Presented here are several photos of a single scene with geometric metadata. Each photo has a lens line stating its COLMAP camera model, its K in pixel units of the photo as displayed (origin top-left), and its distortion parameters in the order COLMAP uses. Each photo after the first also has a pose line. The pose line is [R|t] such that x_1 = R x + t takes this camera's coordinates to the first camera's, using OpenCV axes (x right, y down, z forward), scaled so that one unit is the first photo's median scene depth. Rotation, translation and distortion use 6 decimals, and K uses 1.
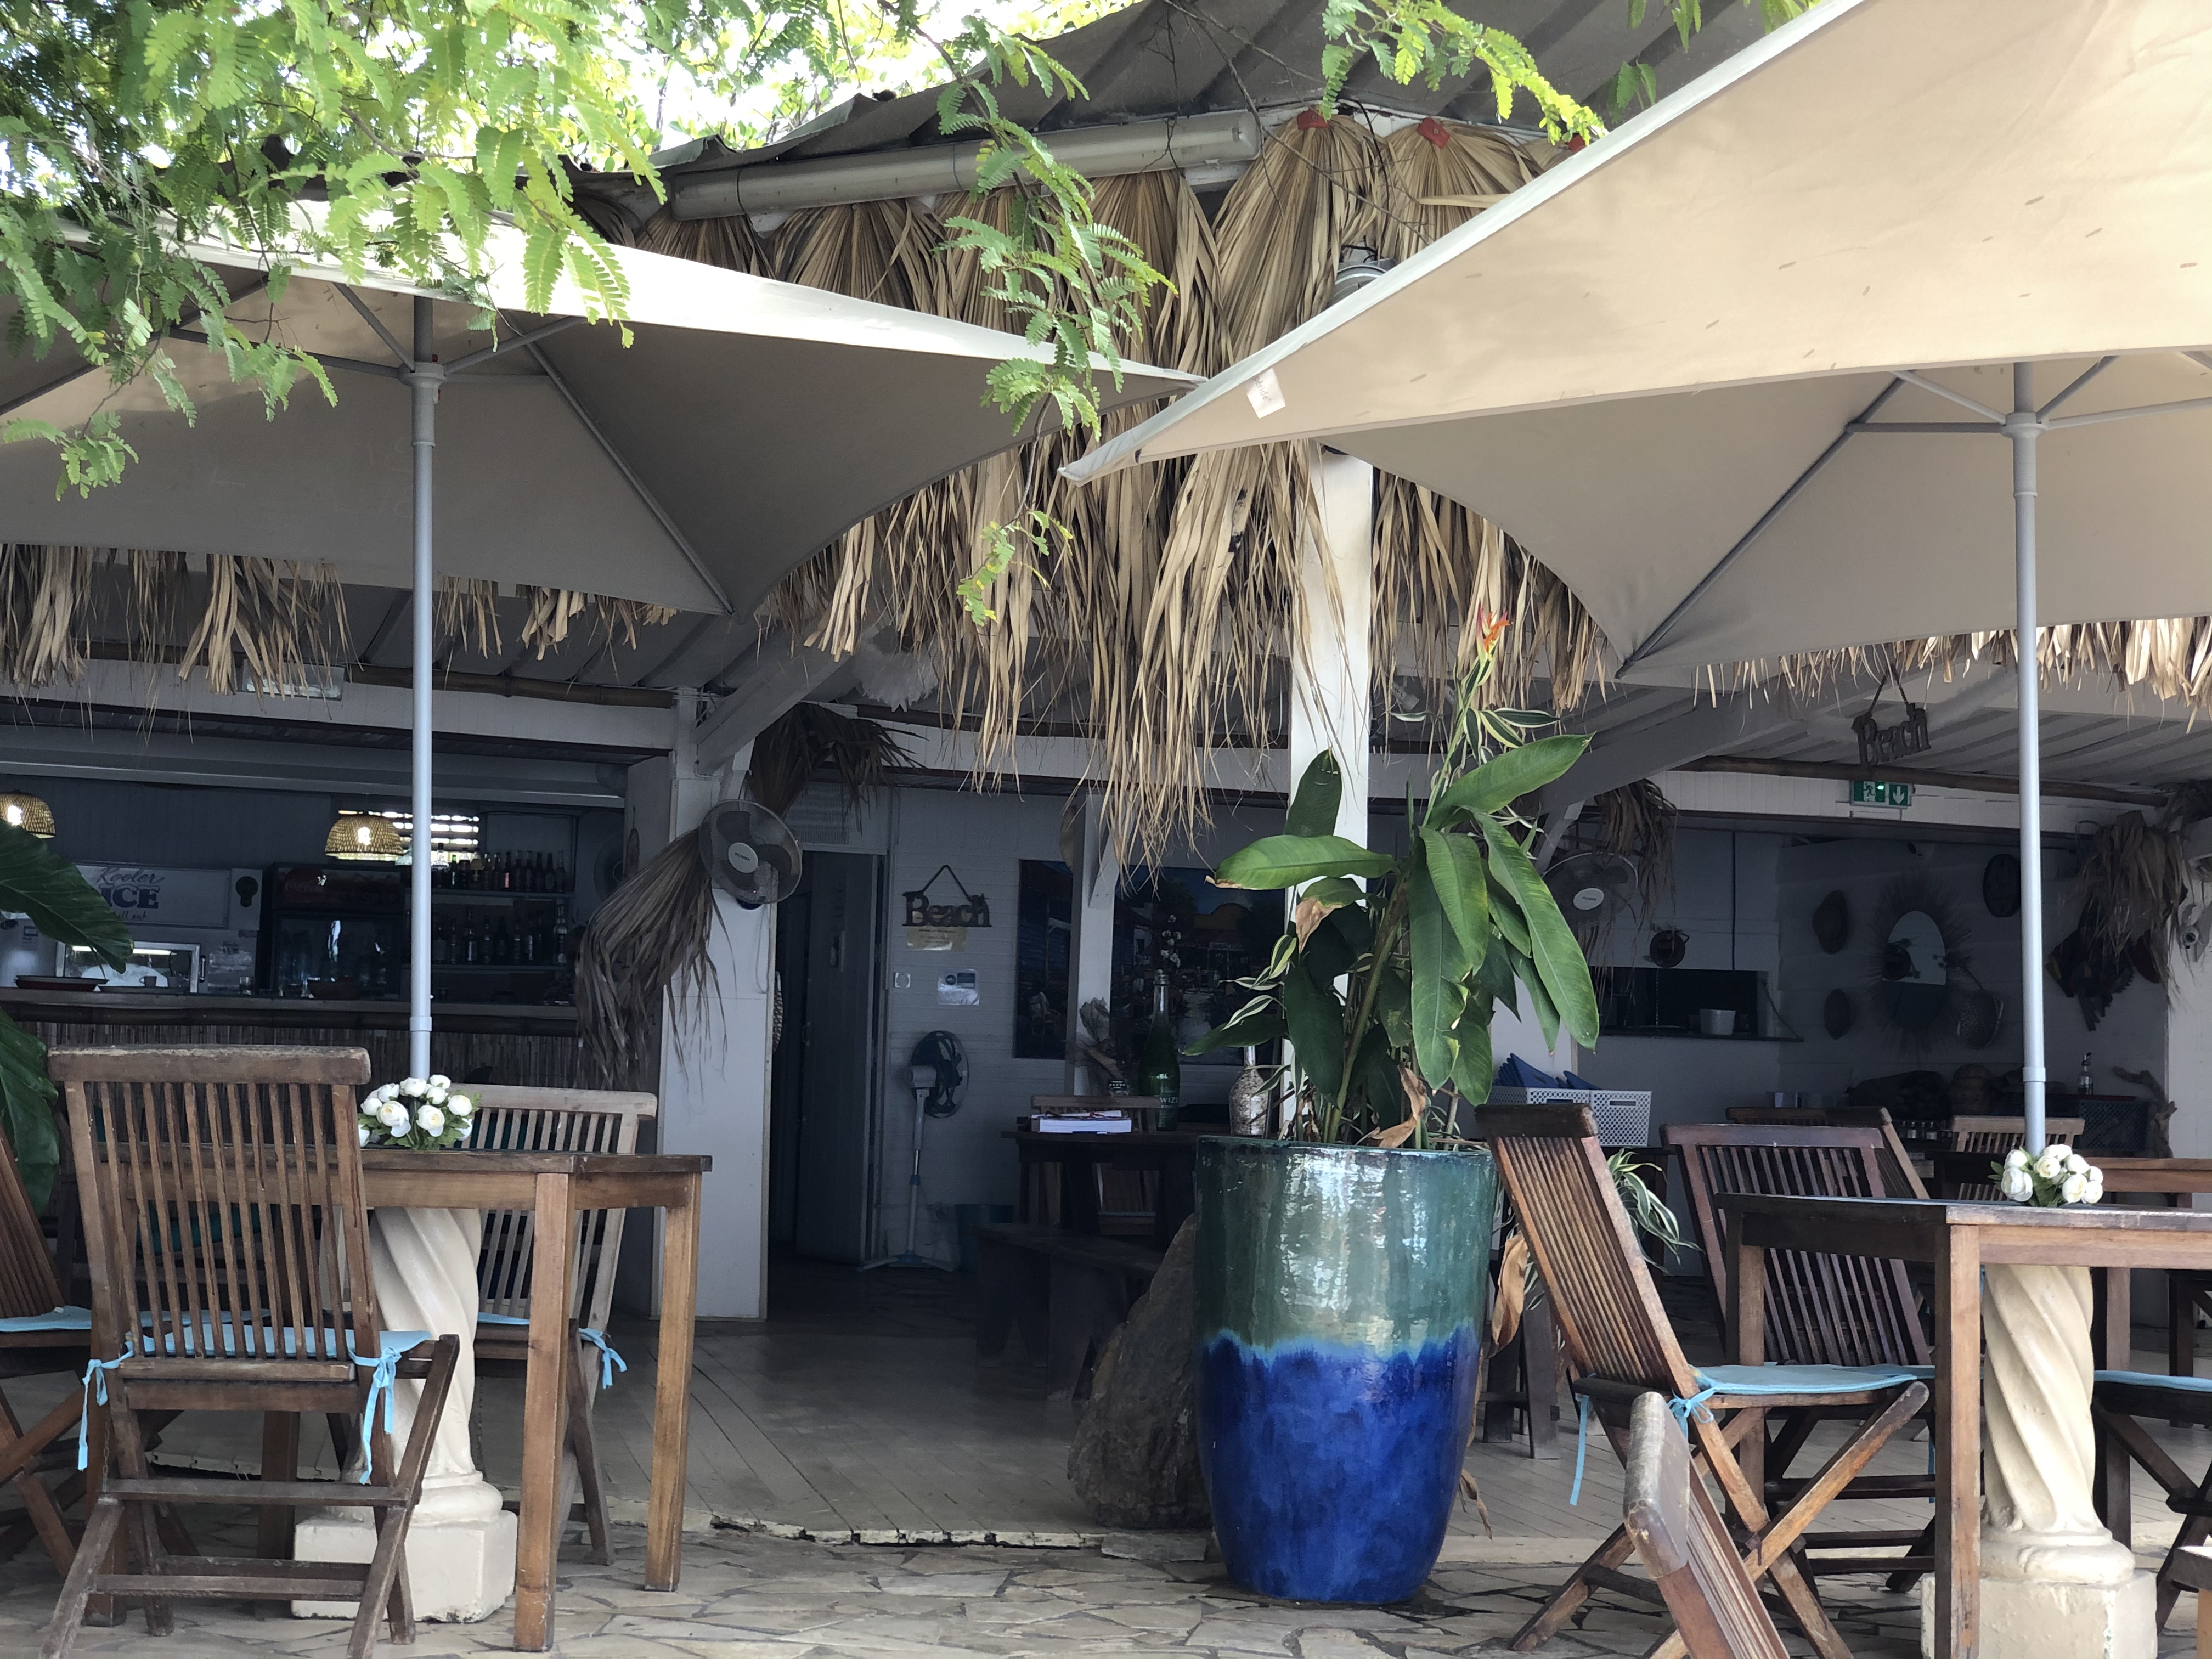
lens RADIAL K [[3379.3, 0, 1106.0], [0, 3379.3, 829.5], [0, 0, 1]] dist [-0.009228, 0.032448]
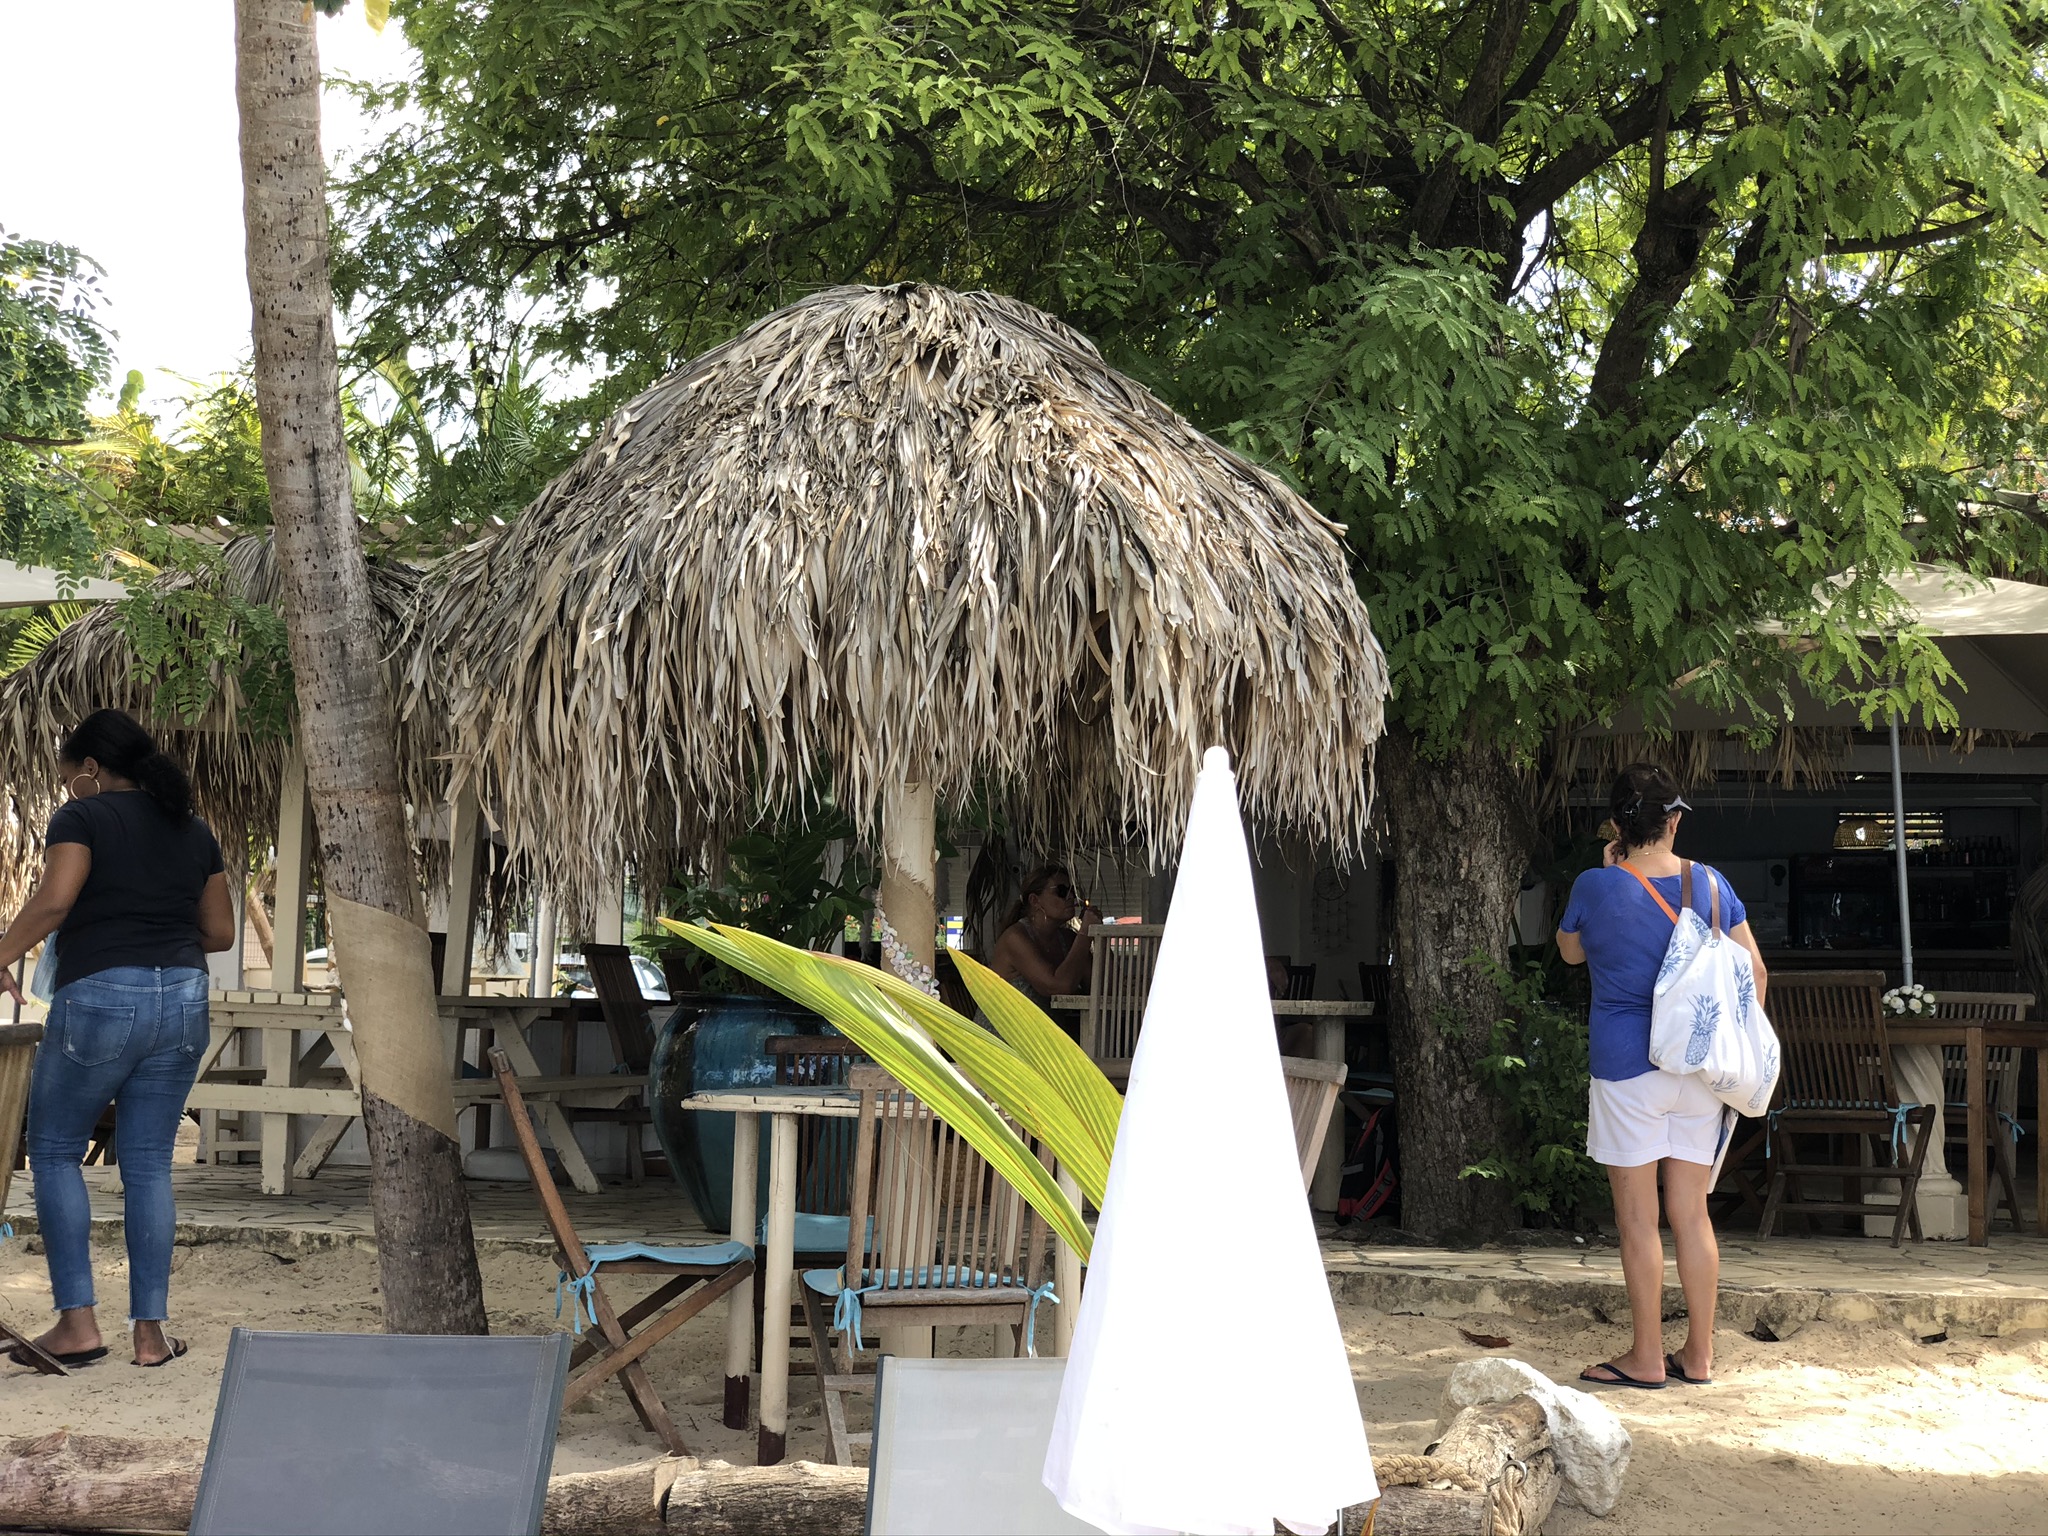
lens RADIAL K [[3128.7, 0, 1024.0], [0, 3128.7, 768.0], [0, 0, 1]] dist [-0.009228, 0.032448]
pose [[0.888908, -0.062898, -0.453747, 0.203080], [0.057708, 0.998013, -0.025292, -0.045406], [0.454436, -0.003703, 0.890772, -1.003274]]
